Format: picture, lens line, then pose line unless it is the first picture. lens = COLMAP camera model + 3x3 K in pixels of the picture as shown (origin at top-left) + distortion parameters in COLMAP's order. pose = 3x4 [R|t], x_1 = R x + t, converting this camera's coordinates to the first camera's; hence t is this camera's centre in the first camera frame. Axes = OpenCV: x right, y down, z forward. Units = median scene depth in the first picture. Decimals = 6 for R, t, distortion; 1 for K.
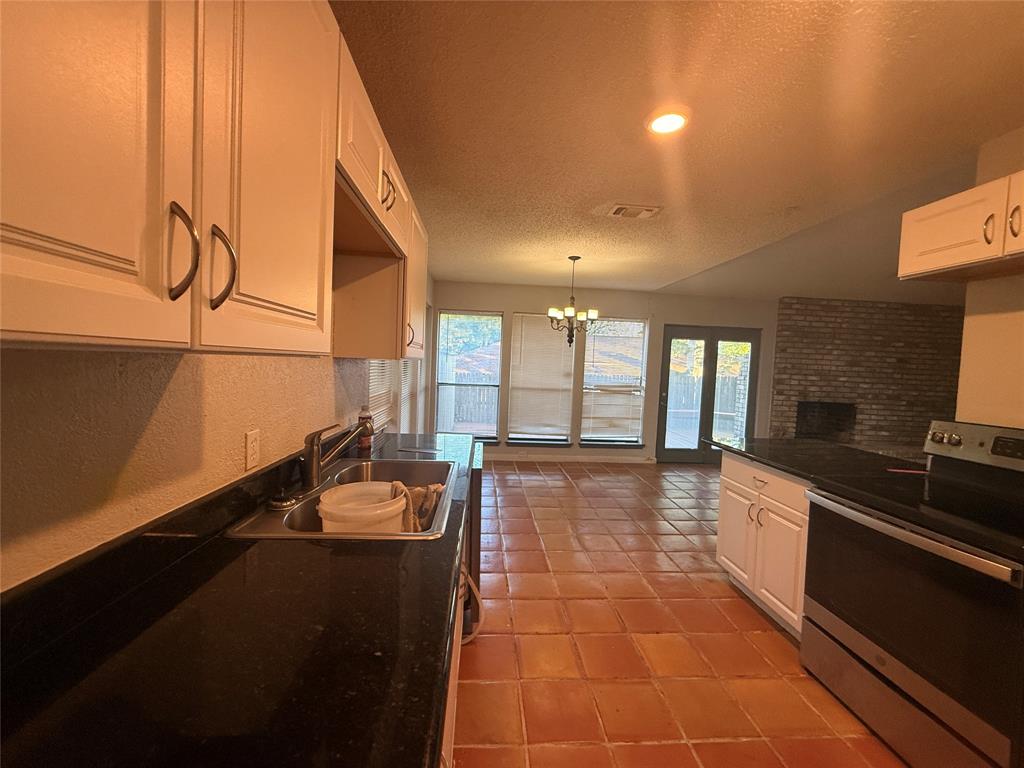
lens RADIAL K [[409.0, 0, 512.2], [0, 409.0, 381.6], [0, 0, 1]] dist [0.000473, 0.000127]
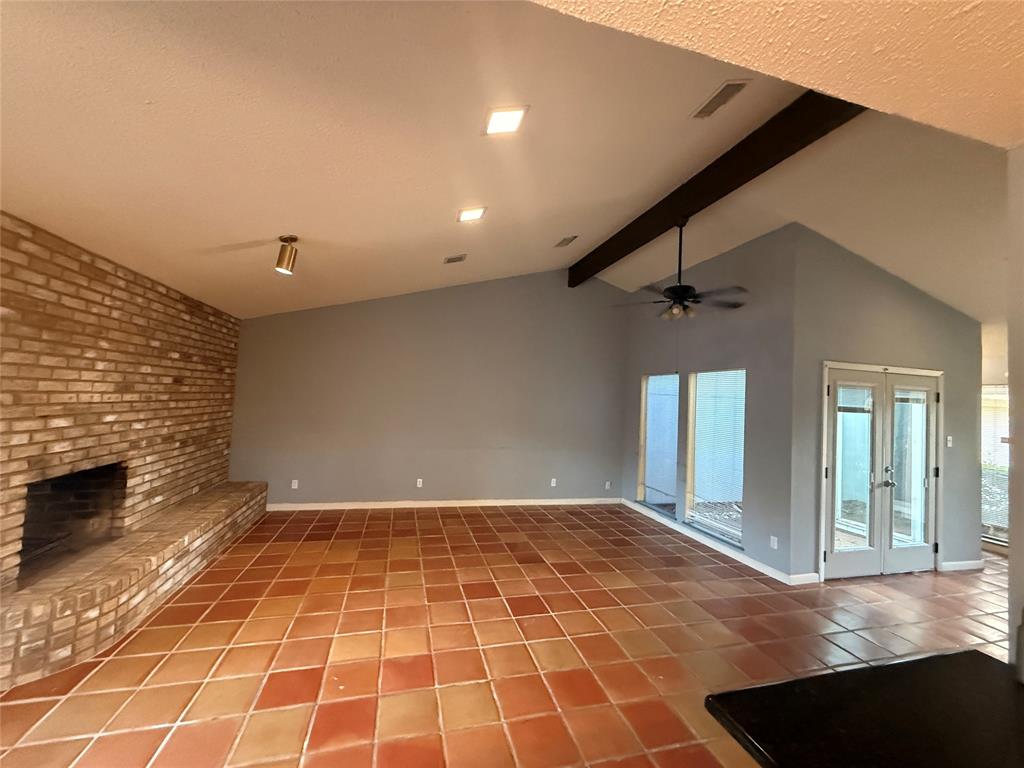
lens RADIAL K [[409.0, 0, 511.3], [0, 409.0, 383.5], [0, 0, 1]] dist [0.000473, 0.000127]
pose [[-0.185542, -0.015481, 0.982514, 0.214671], [-0.007691, 0.999868, 0.014302, -0.060787], [-0.982606, -0.004903, -0.185637, 0.605503]]
